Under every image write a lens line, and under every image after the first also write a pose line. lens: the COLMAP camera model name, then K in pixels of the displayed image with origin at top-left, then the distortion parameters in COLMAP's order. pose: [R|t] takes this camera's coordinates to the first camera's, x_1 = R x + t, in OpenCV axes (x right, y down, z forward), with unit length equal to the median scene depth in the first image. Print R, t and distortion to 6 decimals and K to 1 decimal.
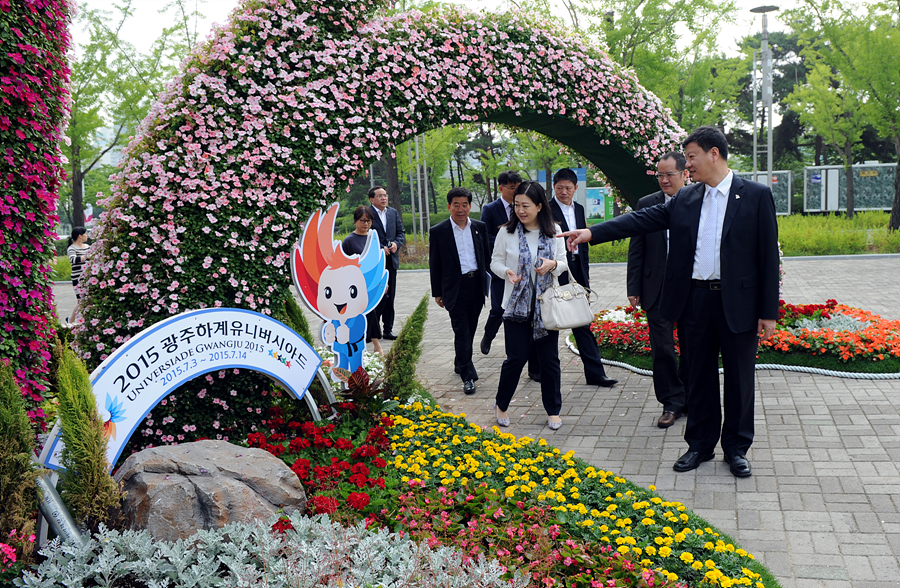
lens RADIAL K [[738.5, 0, 450.0], [0, 738.5, 294.0], [0, 0, 1]] dist [-0.050691, -0.006070]
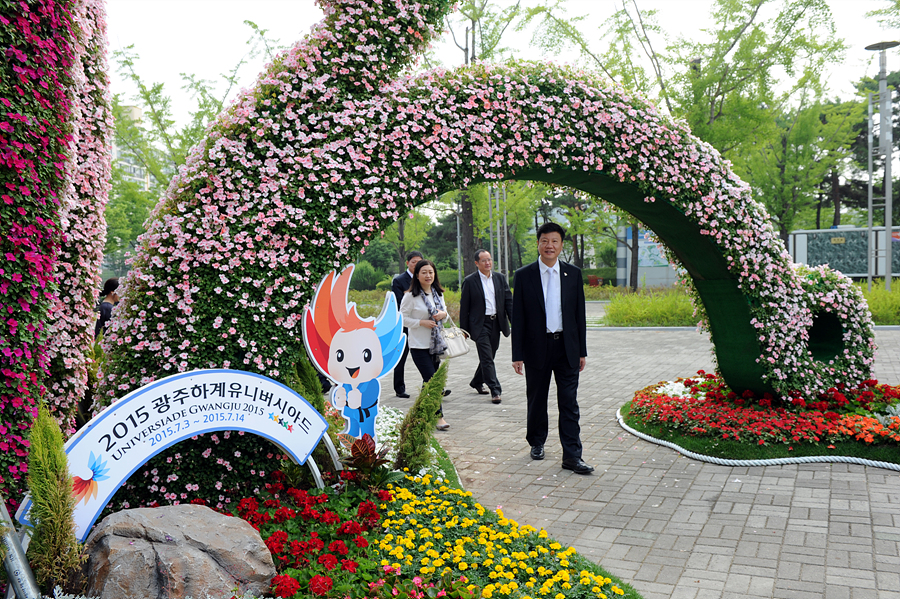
lens RADIAL K [[705.2, 0, 450.0], [0, 705.2, 299.5], [0, 0, 1]] dist [-0.014283, -0.005645]
pose [[0.976444, 0.019524, -0.214886, 0.181208], [-0.031902, 0.998016, -0.054288, -0.030781], [0.213400, 0.059865, 0.975129, 0.116589]]
